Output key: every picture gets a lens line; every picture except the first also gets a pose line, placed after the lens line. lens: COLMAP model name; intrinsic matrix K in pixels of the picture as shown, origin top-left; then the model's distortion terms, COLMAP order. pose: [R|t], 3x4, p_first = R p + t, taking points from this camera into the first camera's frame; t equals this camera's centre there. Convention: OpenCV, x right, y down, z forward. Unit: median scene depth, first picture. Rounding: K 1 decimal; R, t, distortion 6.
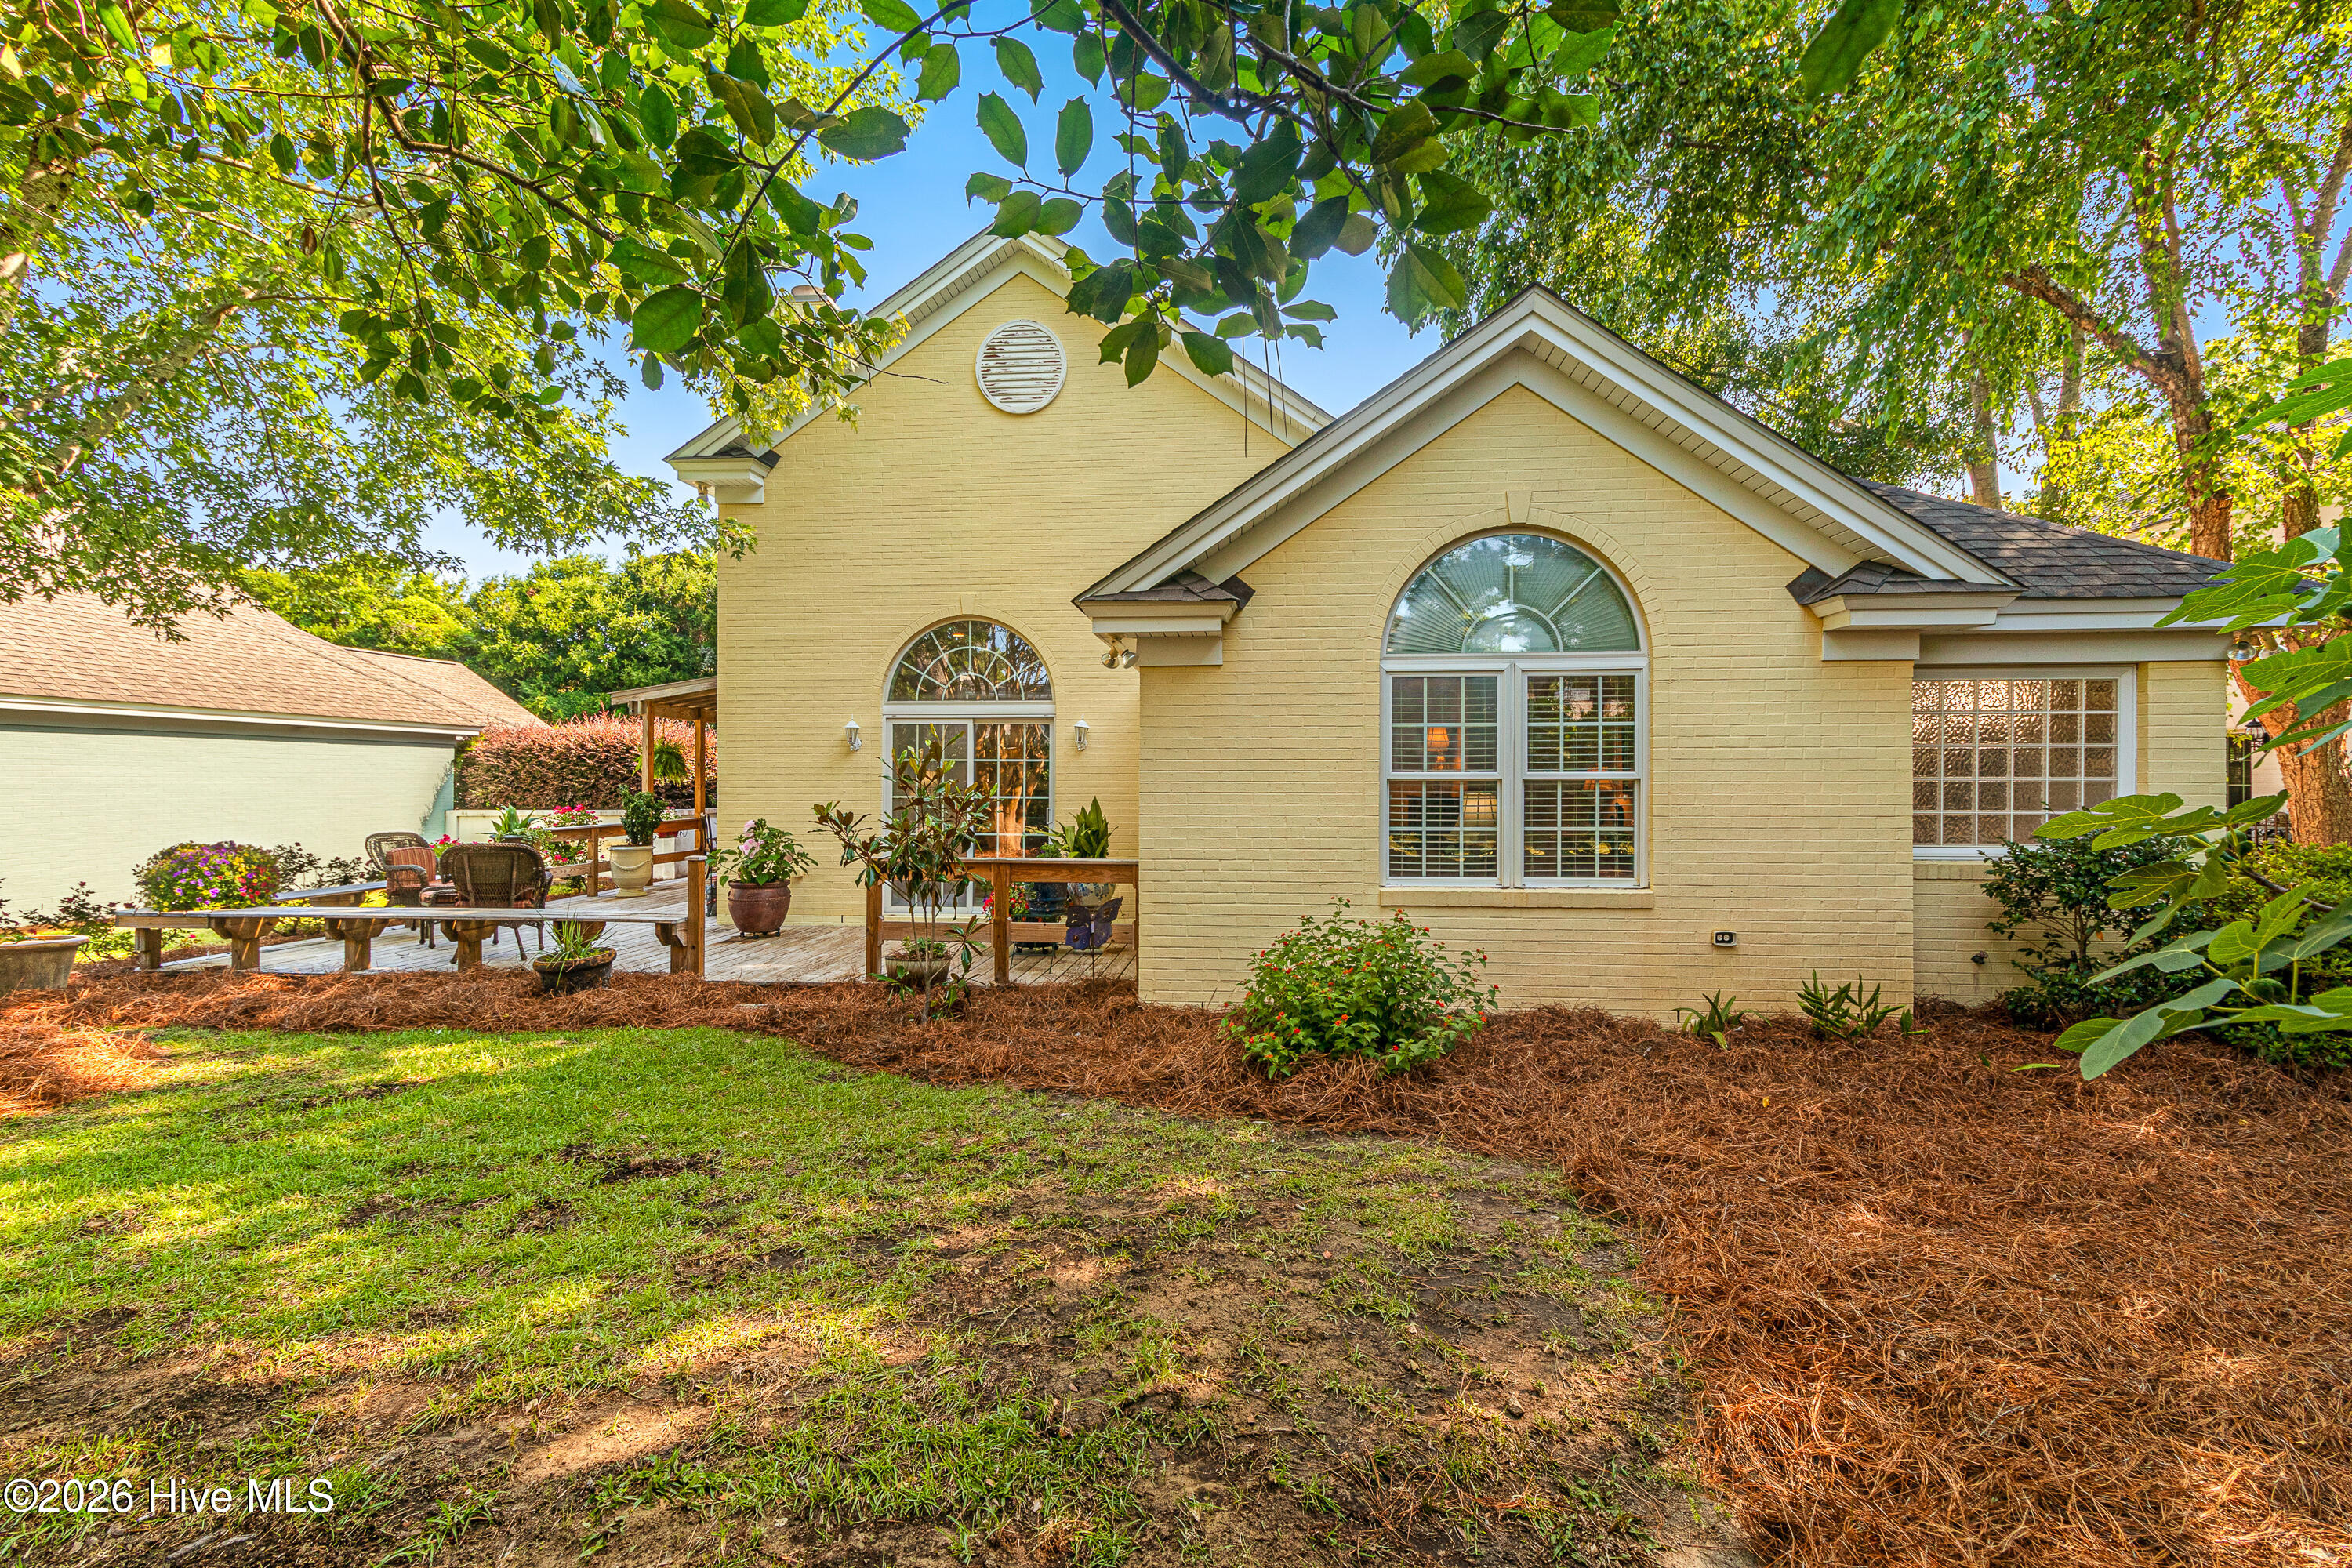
lens RADIAL K [[1099.3, 0, 1176.0], [0, 1099.3, 784.0], [0, 0, 1]] dist [0.006268, 0.001005]
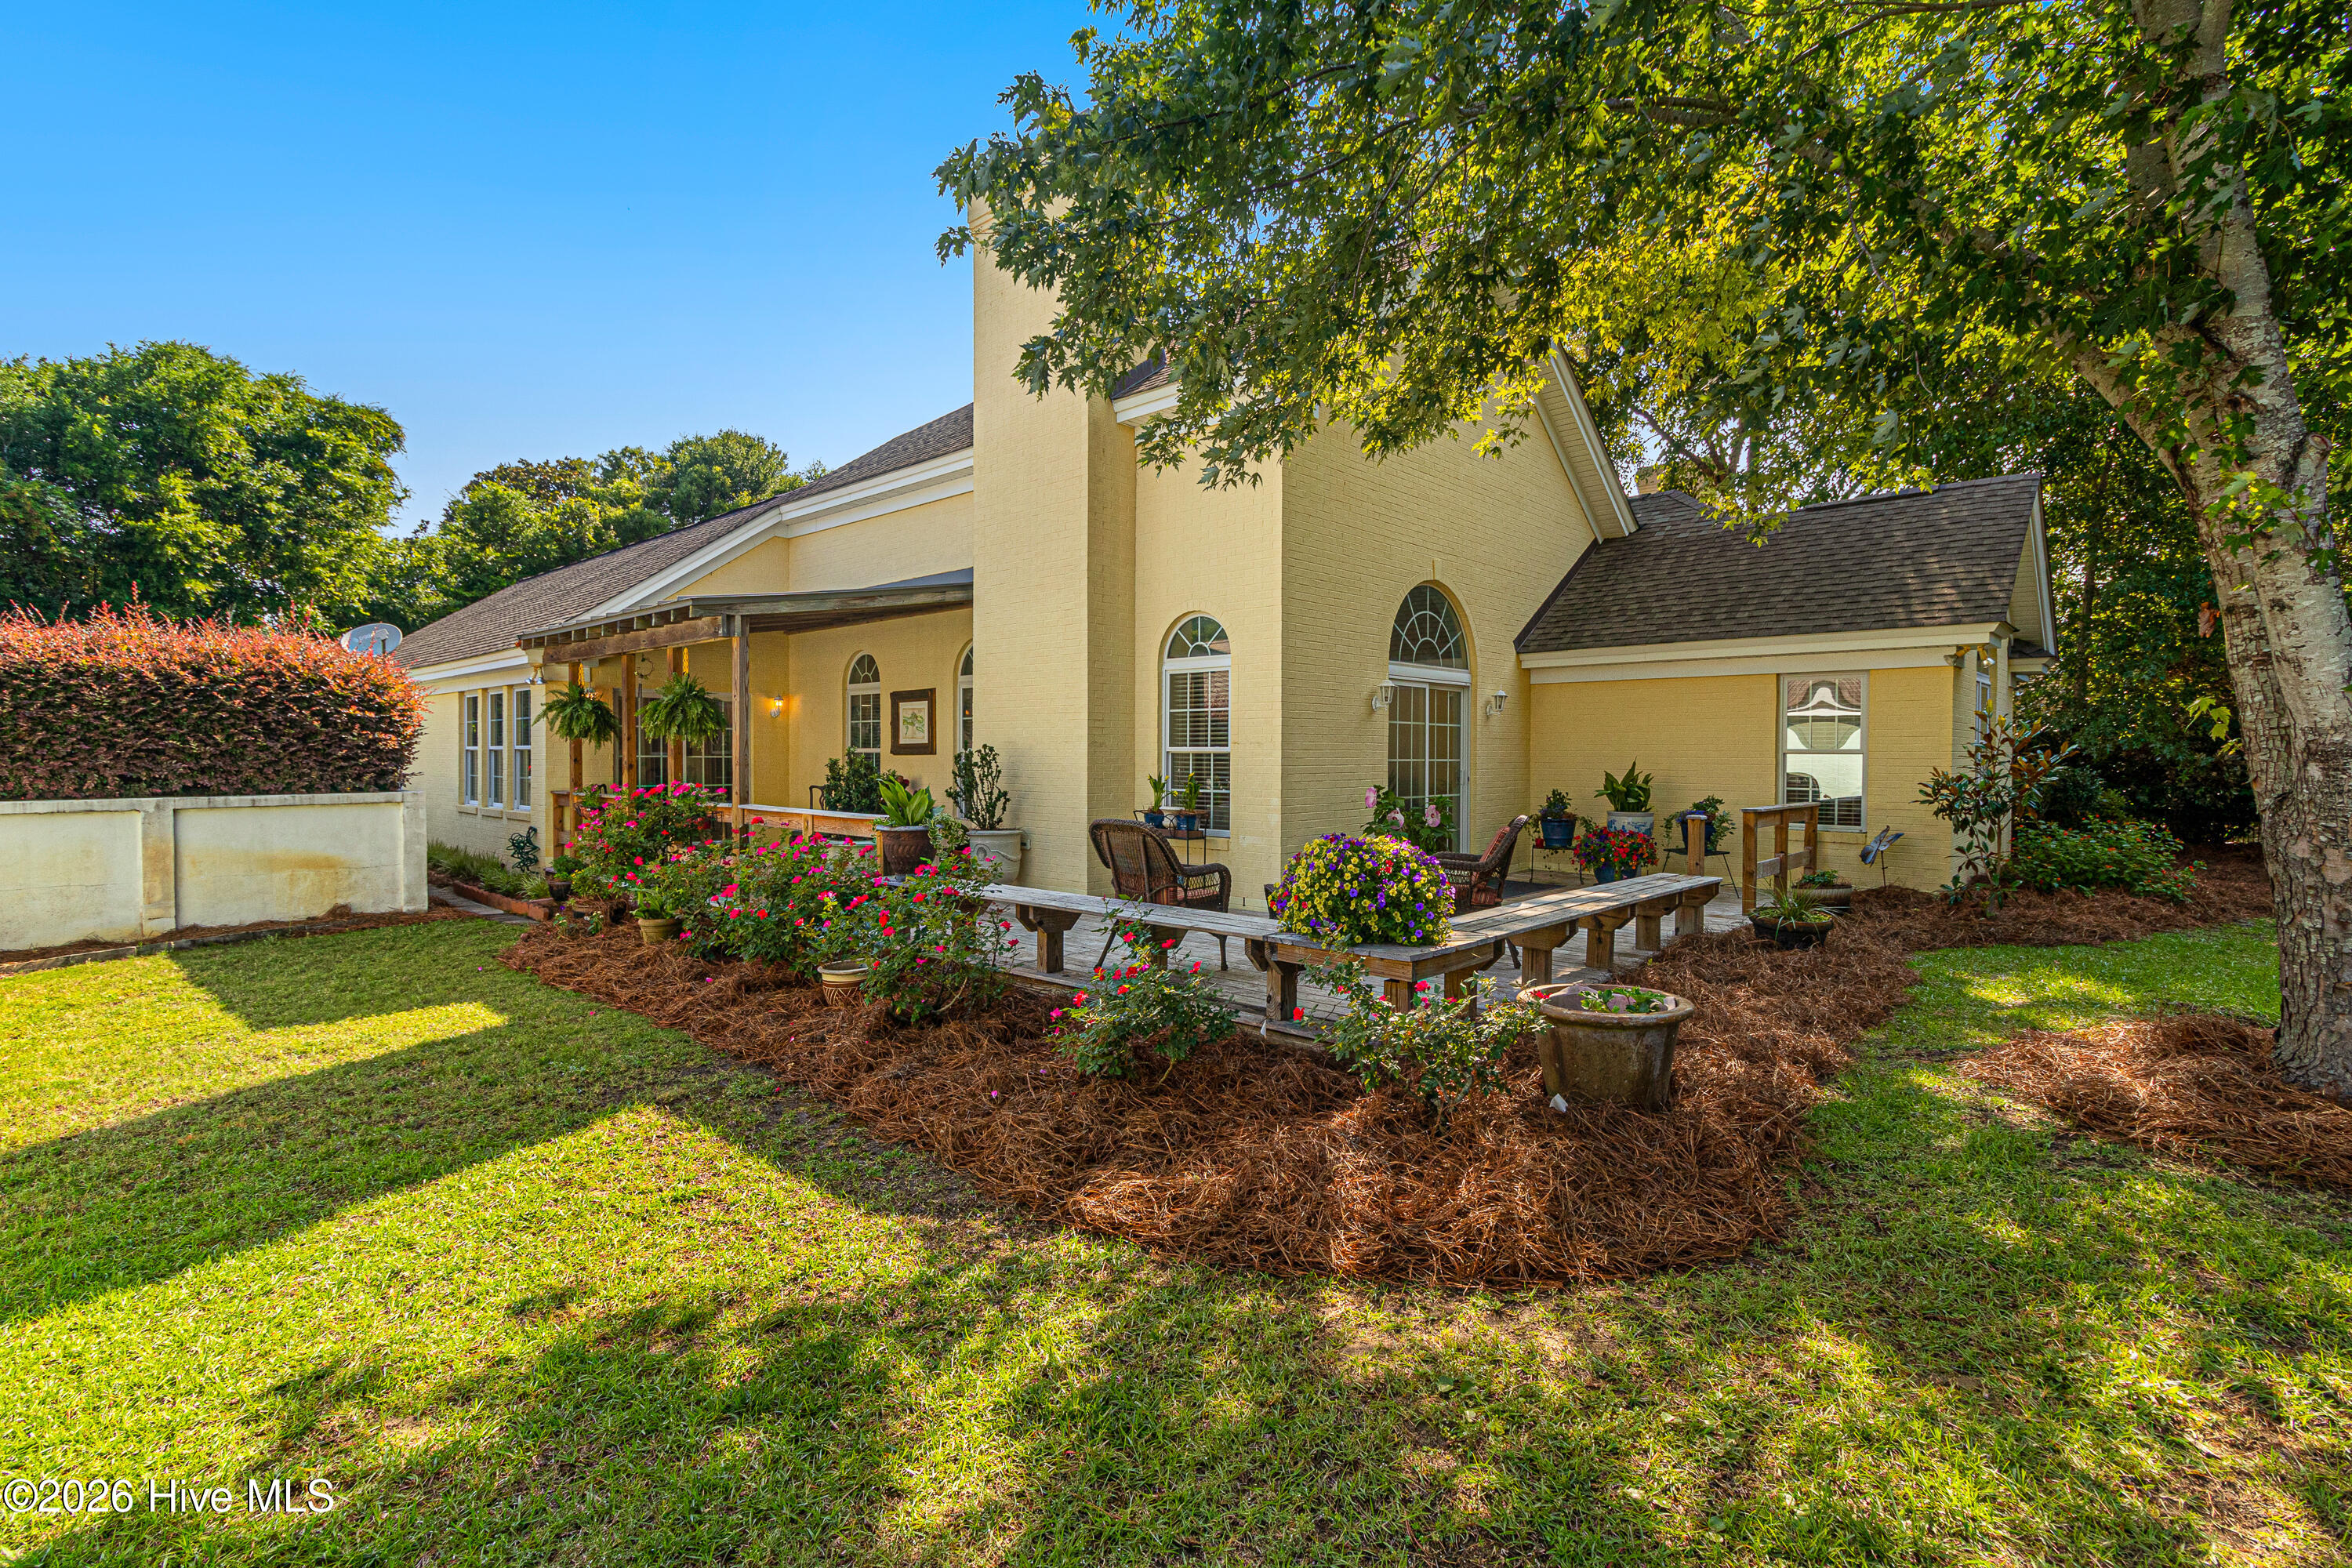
lens RADIAL K [[1099.3, 0, 1176.0], [0, 1099.3, 784.0], [0, 0, 1]] dist [0.006268, 0.001005]
pose [[0.602639, -0.018354, 0.797803, -1.258204], [0.001404, 0.999758, 0.021939, 0.012497], [-0.798013, -0.012101, 0.602519, 0.629642]]
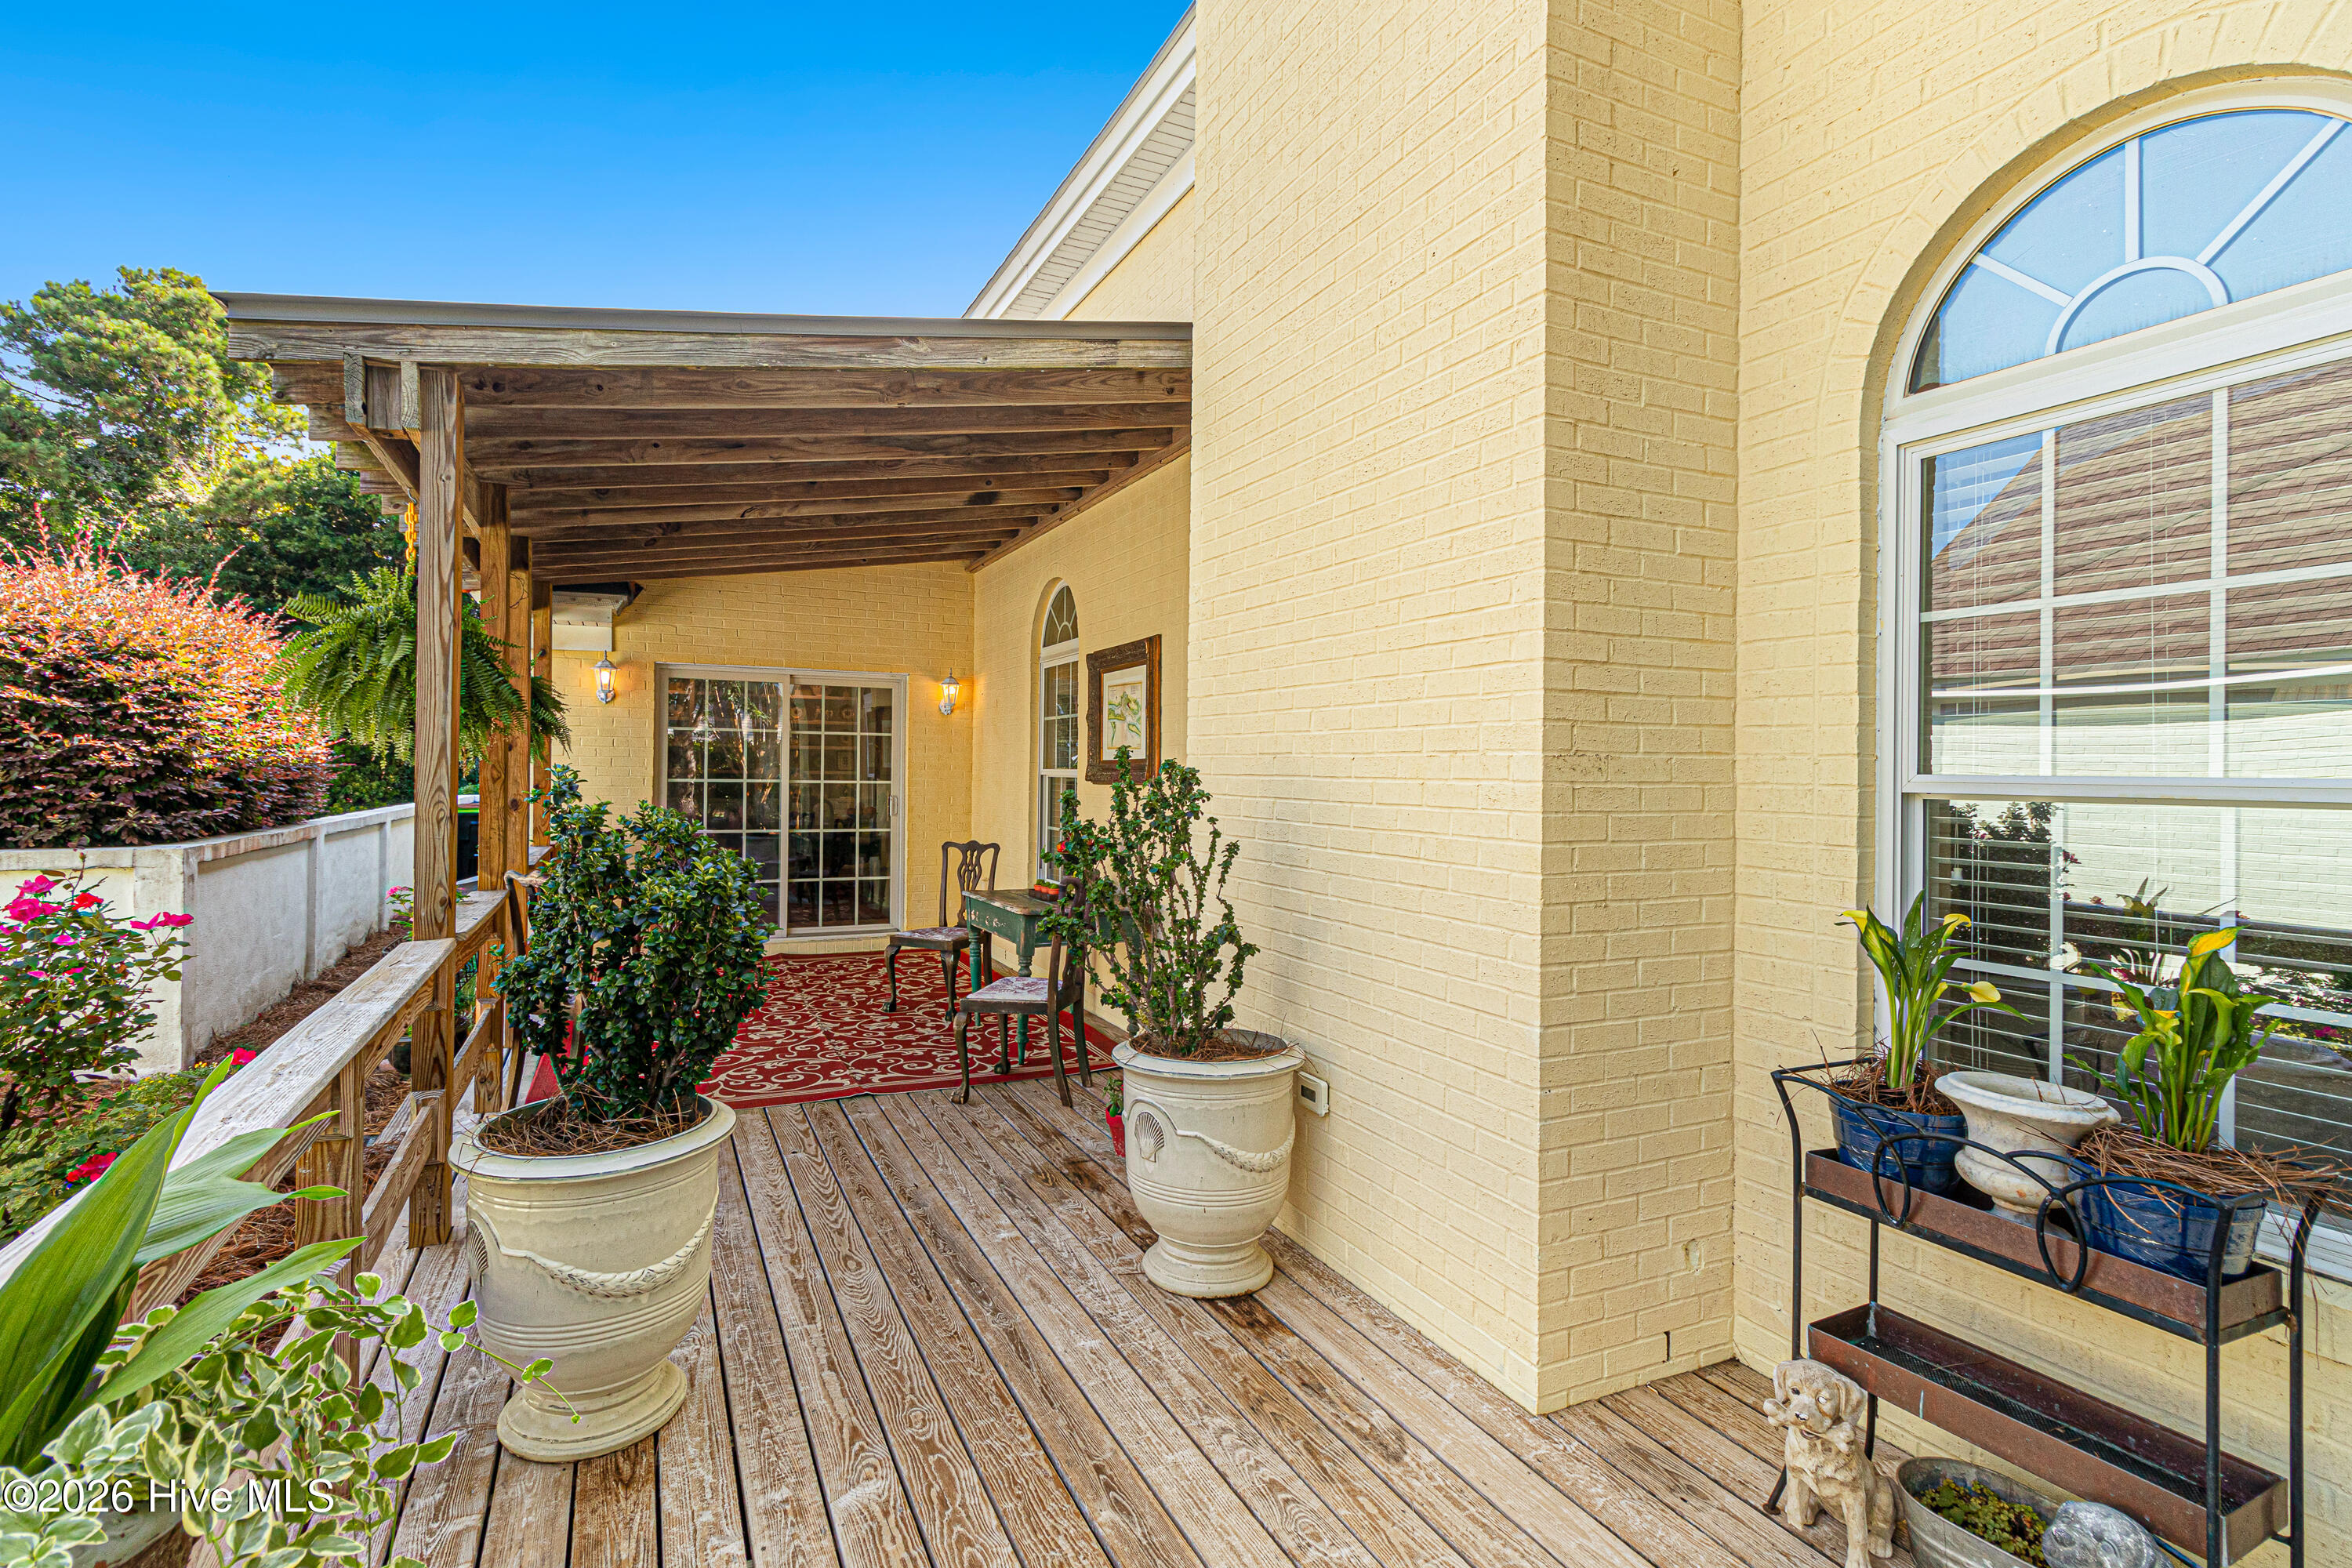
lens RADIAL K [[1071.1, 0, 1129.4], [0, 1071.1, 768.1], [0, 0, 1]] dist [0.001190, 0.000268]
pose [[0.869789, 0.011257, 0.493295, -0.707310], [-0.008602, 0.999934, -0.007651, 0.002540], [-0.493349, 0.002412, 0.869828, 1.133168]]
